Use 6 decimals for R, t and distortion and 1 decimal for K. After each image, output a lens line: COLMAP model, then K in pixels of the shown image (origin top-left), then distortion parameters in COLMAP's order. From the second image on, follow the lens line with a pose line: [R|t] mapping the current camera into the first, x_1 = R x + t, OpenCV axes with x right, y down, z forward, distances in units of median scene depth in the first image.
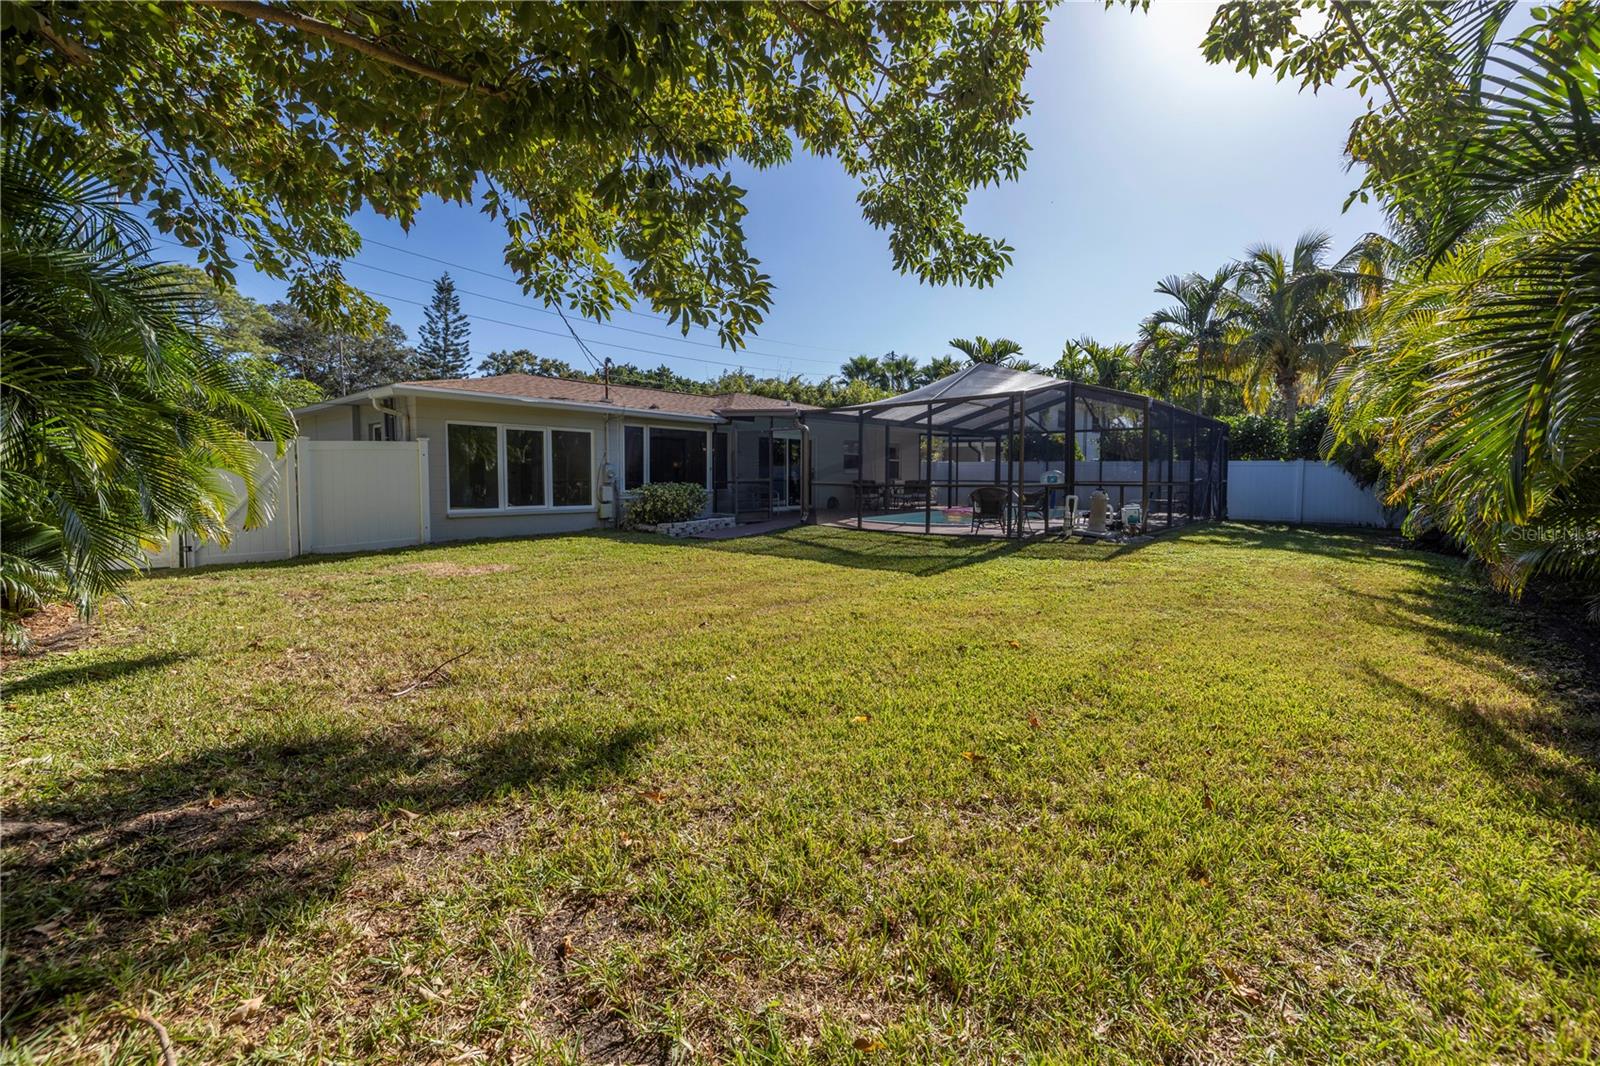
lens RADIAL K [[673.9, 0, 800.6], [0, 673.9, 514.2], [0, 0, 1]] dist [0.016223, 0.000067]
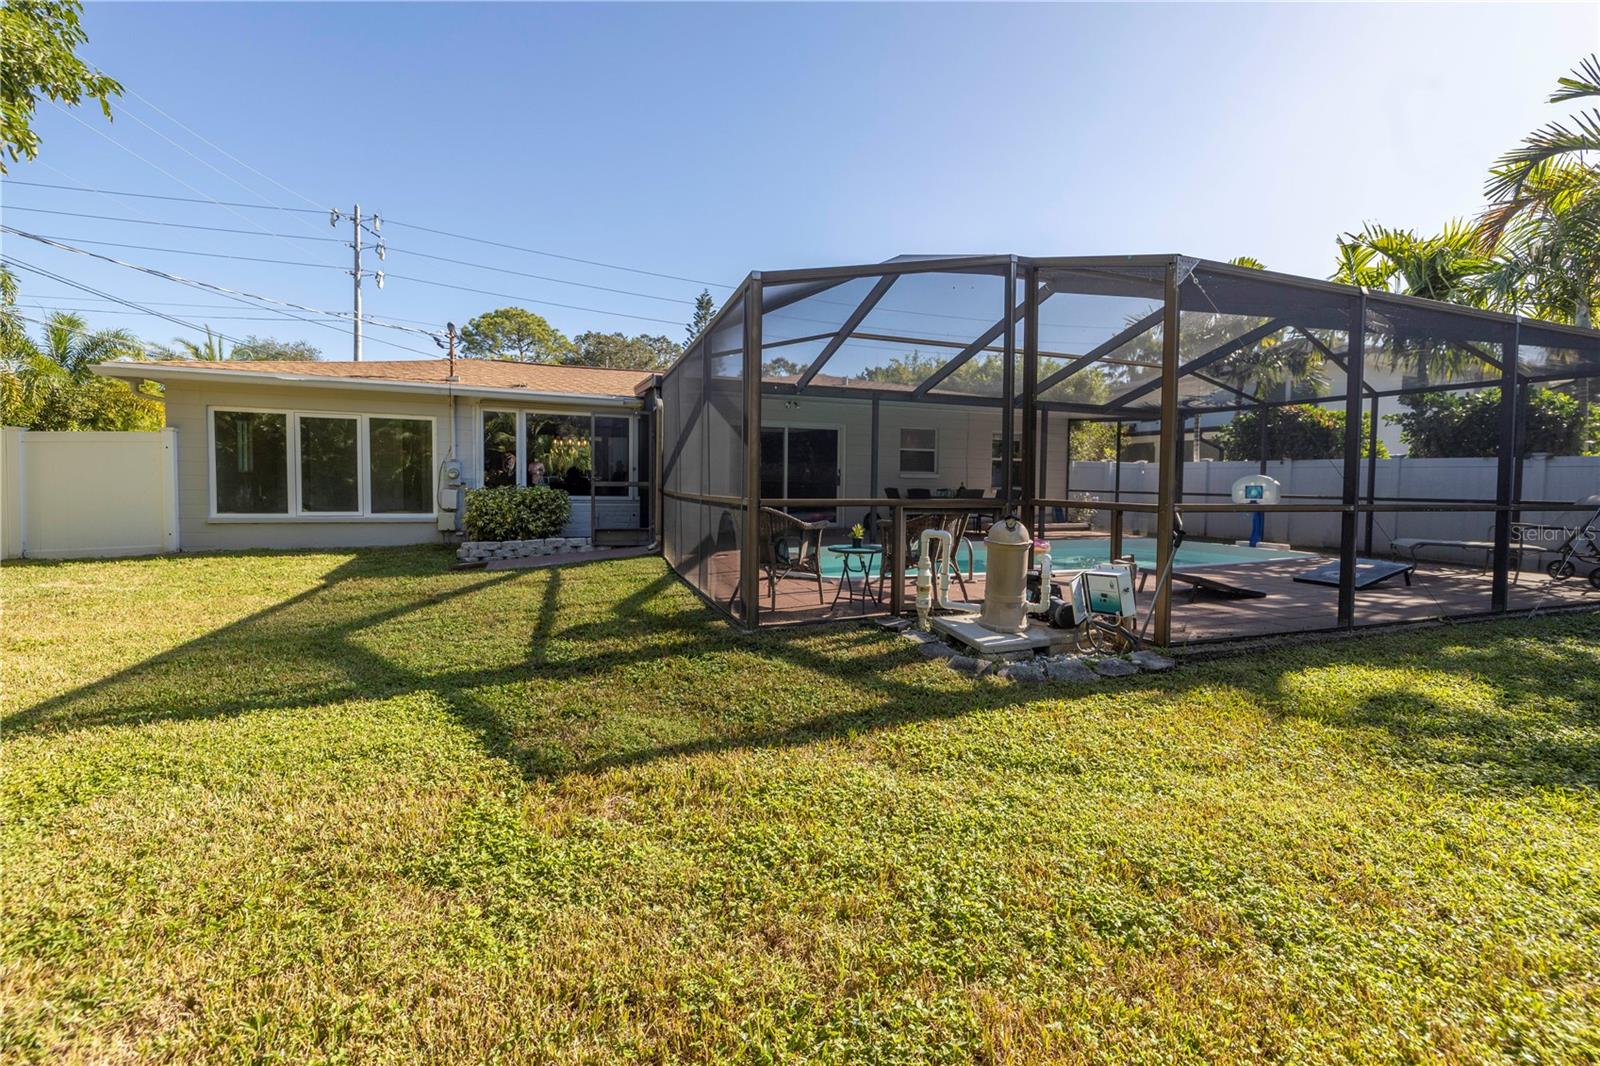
lens RADIAL K [[673.9, 0, 800.6], [0, 673.9, 514.2], [0, 0, 1]] dist [0.016223, 0.000067]
pose [[0.887452, 0.014581, -0.460670, 0.472932], [-0.025044, 0.999548, -0.016607, -0.009646], [0.460220, 0.026274, 0.887416, 0.534597]]
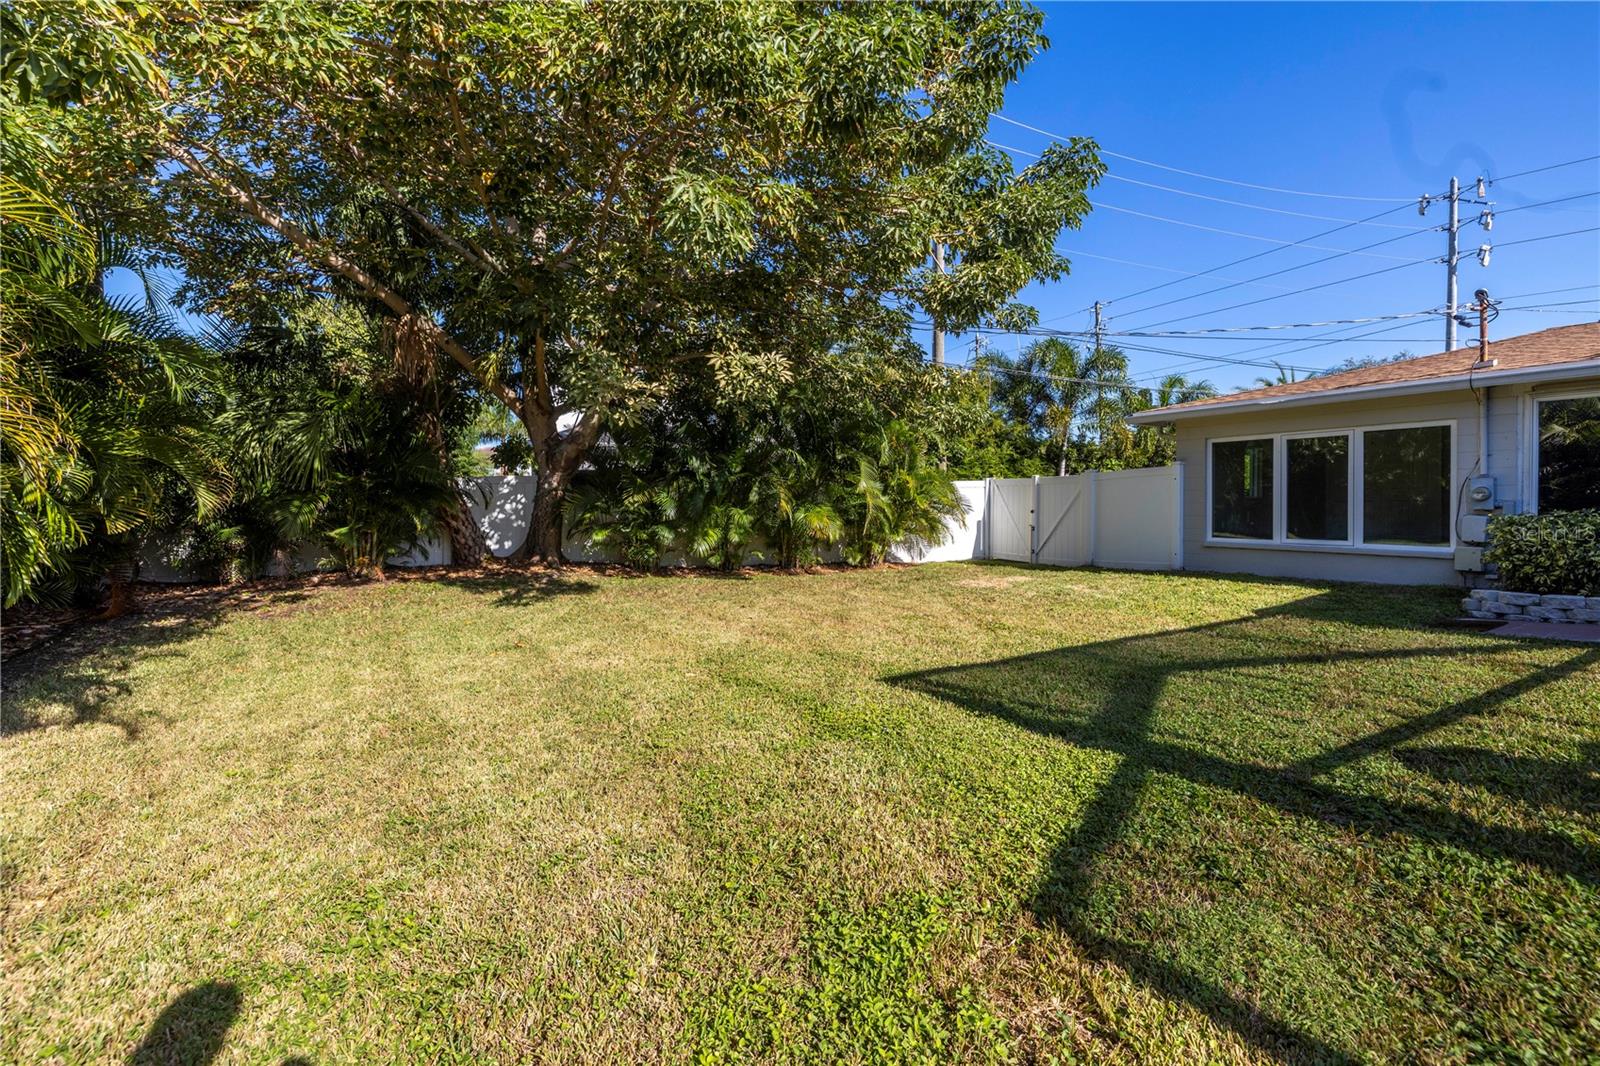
lens RADIAL K [[673.9, 0, 800.6], [0, 673.9, 514.2], [0, 0, 1]] dist [0.016223, 0.000067]
pose [[-0.276668, -0.000421, -0.960966, 0.470332], [-0.057064, 0.998242, 0.015992, -0.019377], [0.959270, 0.059261, -0.276205, 0.660104]]
